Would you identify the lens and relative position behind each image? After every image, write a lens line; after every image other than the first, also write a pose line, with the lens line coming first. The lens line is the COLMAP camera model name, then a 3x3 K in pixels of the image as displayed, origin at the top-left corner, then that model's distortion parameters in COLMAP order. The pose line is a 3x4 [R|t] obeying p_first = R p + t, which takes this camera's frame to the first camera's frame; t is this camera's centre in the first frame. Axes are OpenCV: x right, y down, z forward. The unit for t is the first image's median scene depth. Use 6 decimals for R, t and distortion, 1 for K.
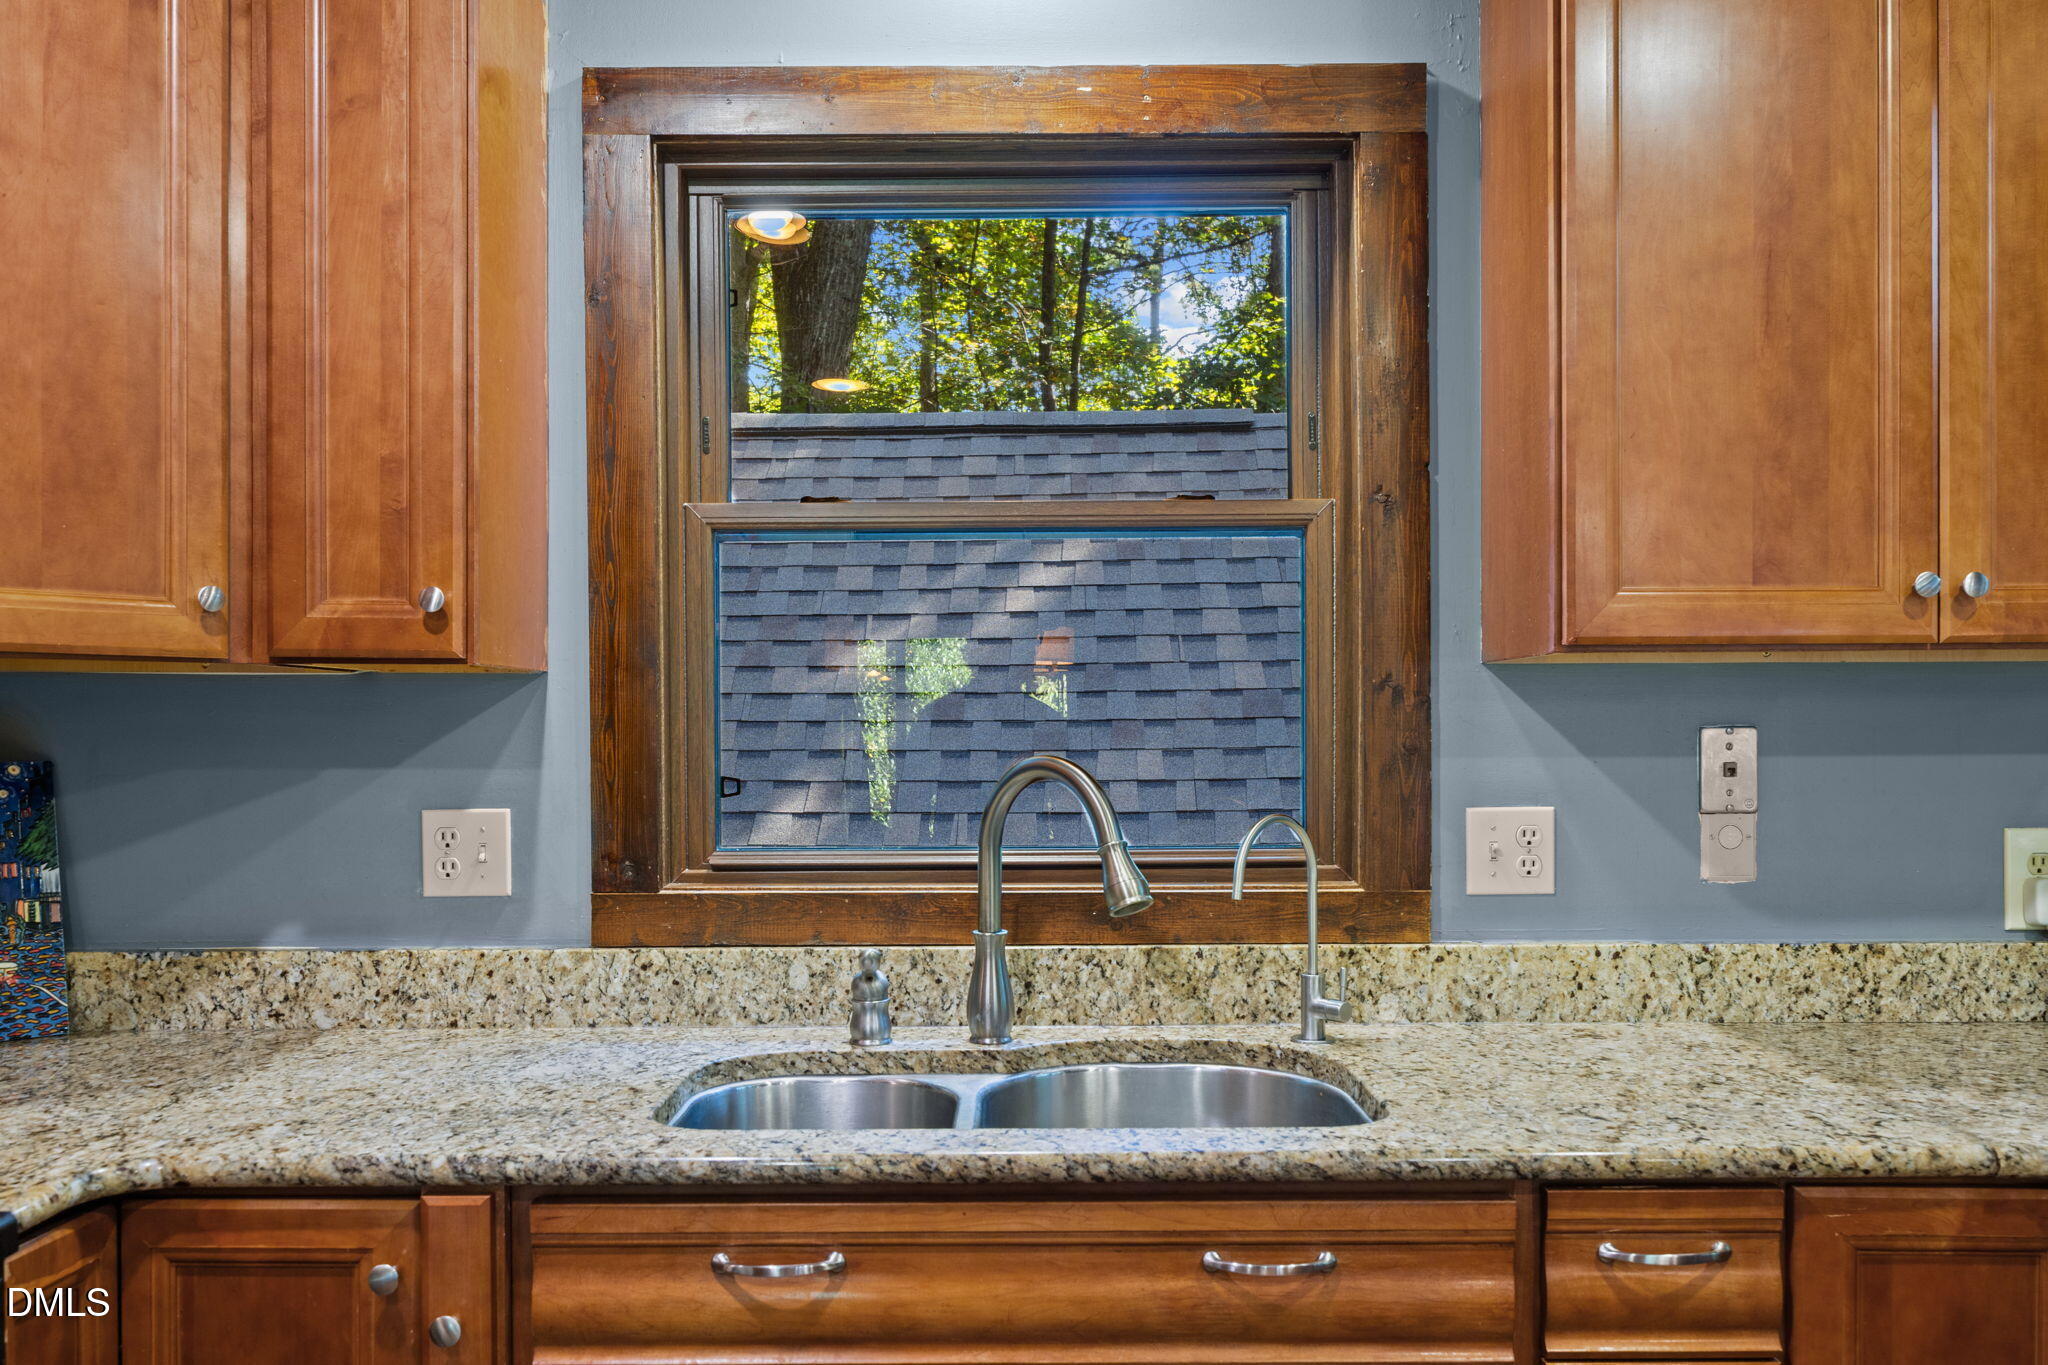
lens RADIAL K [[1642.1, 0, 1003.9], [0, 1642.1, 745.1], [0, 0, 1]] dist [-0.005240, 0.006099]
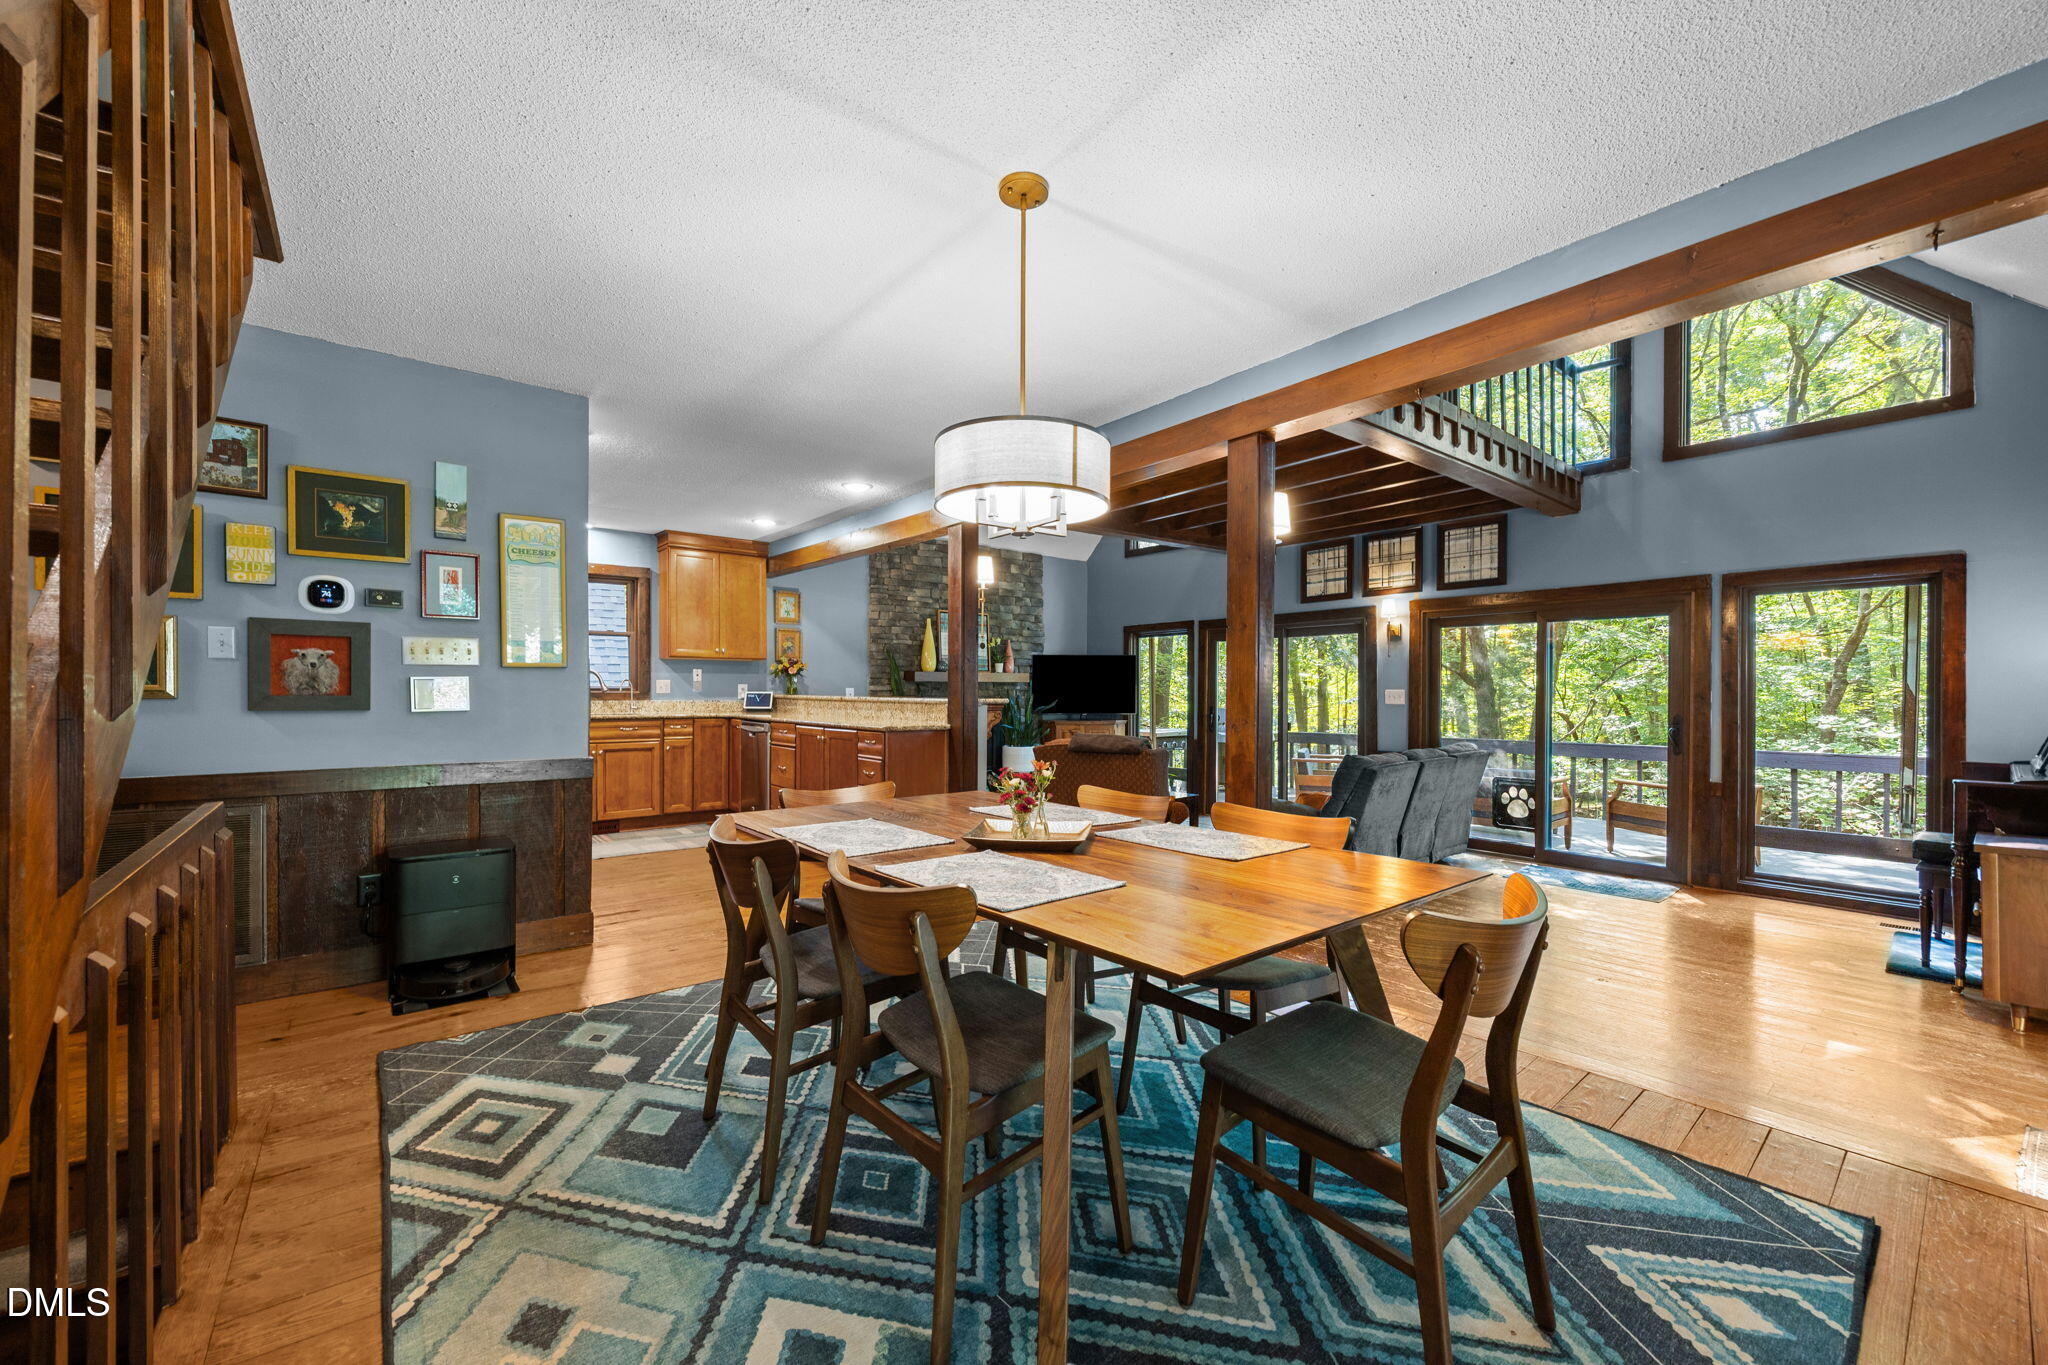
lens RADIAL K [[765.2, 0, 1018.2], [0, 765.2, 694.6], [0, 0, 1]] dist [0.001866, 0.000467]
pose [[0.770150, 0.001540, 0.637861, -0.588058], [0.002595, 0.999981, -0.005548, 0.121089], [-0.637858, 0.005928, 0.770132, -2.406143]]
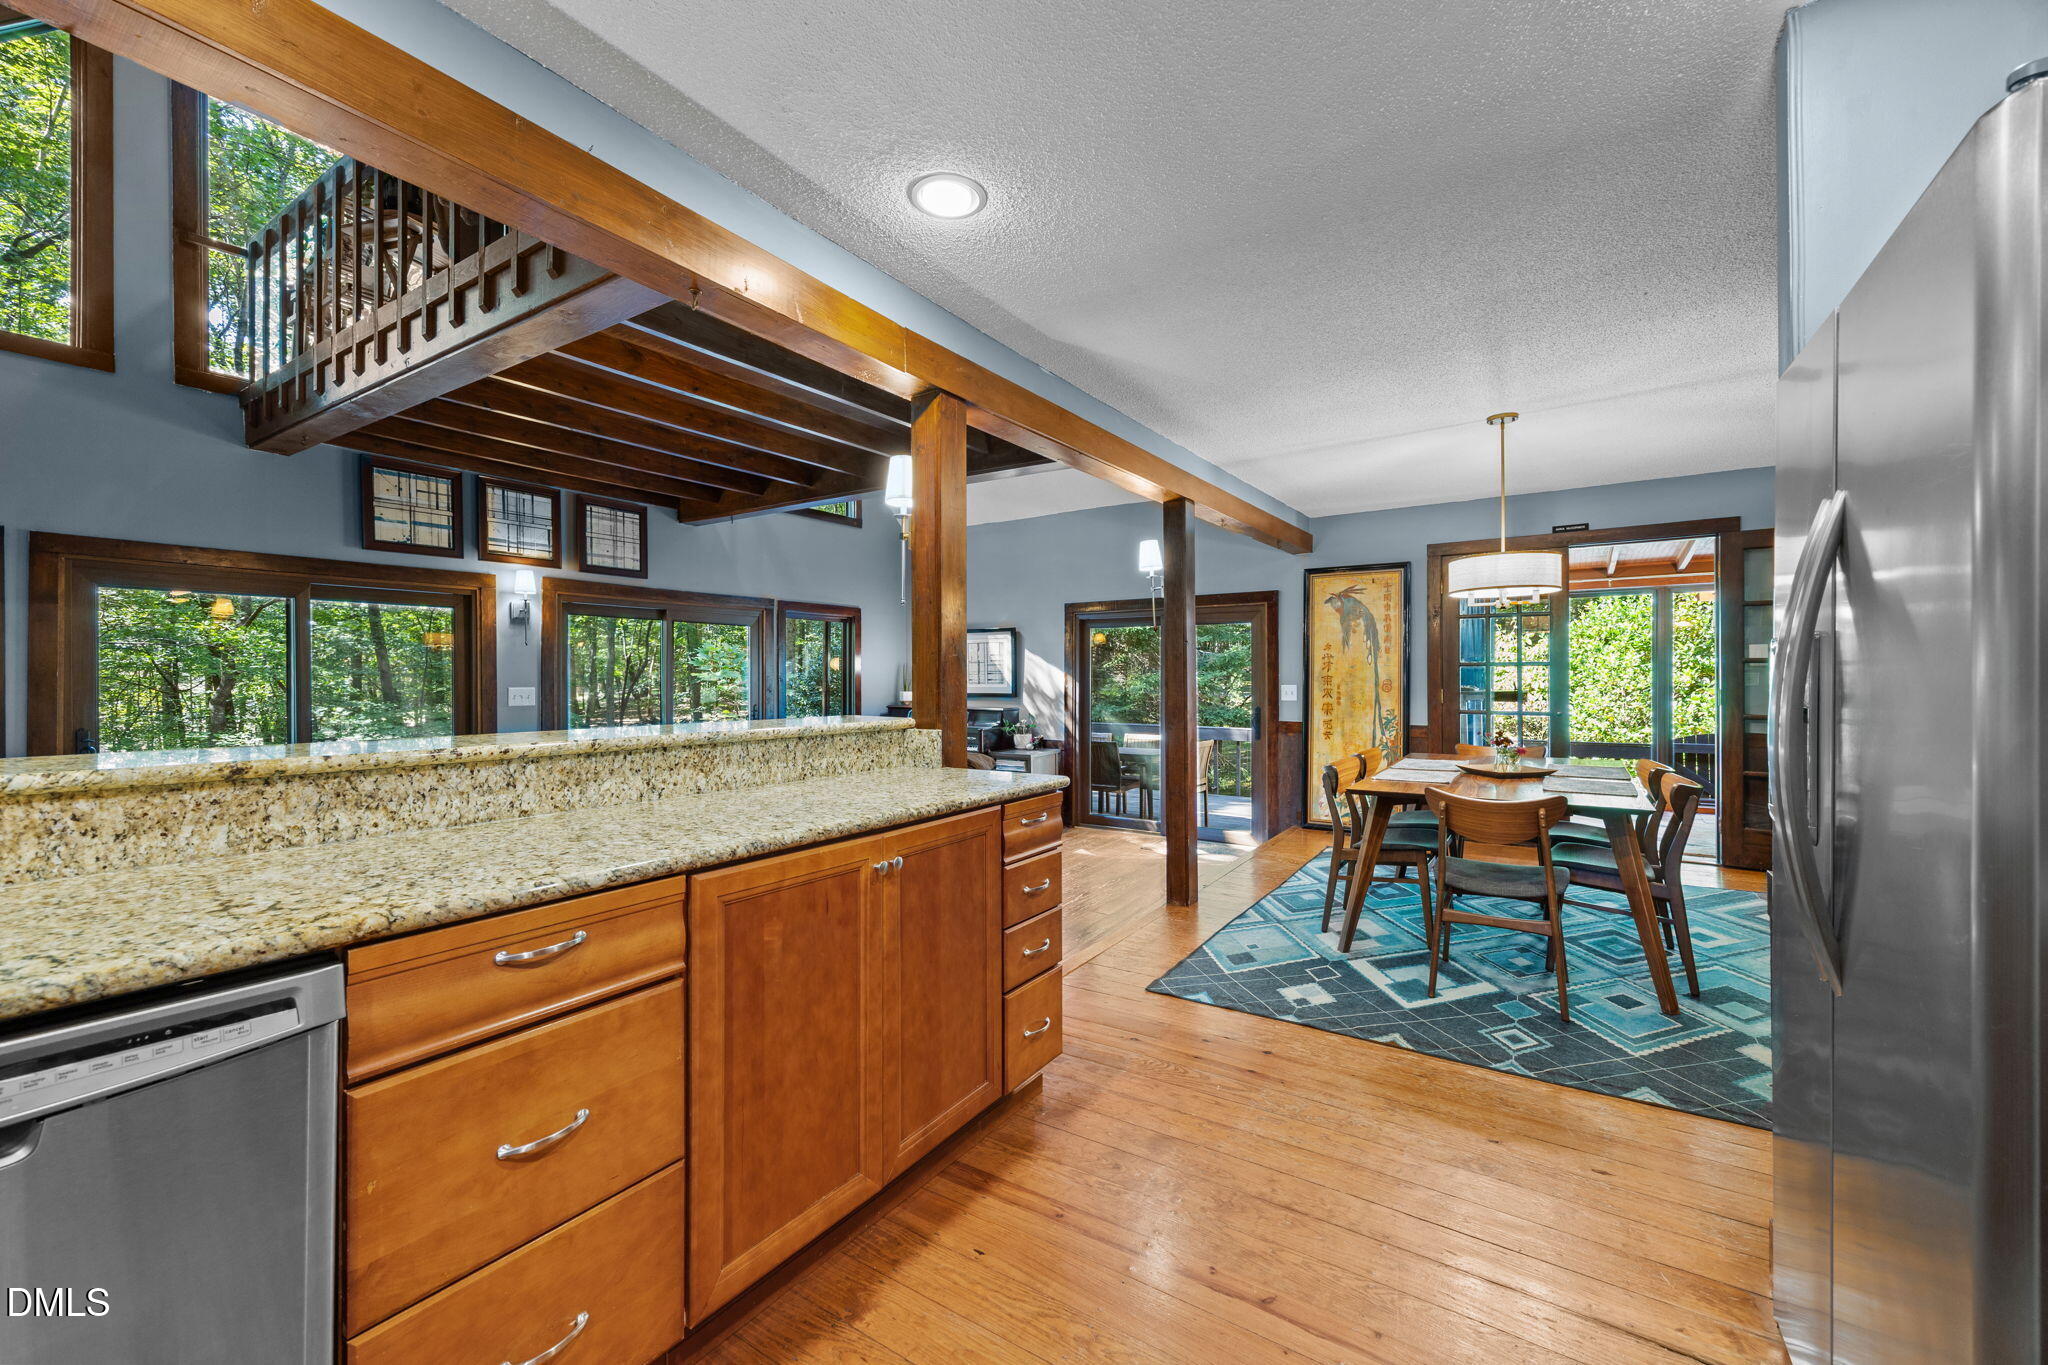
lens RADIAL K [[765.2, 0, 1031.3], [0, 765.2, 682.6], [0, 0, 1]] dist [0.001866, 0.000467]
pose [[-0.820014, 0.001170, 0.572343, -0.085704], [0.012287, 0.999803, 0.015561, 0.046967], [-0.572212, 0.019793, -0.819867, 0.389013]]
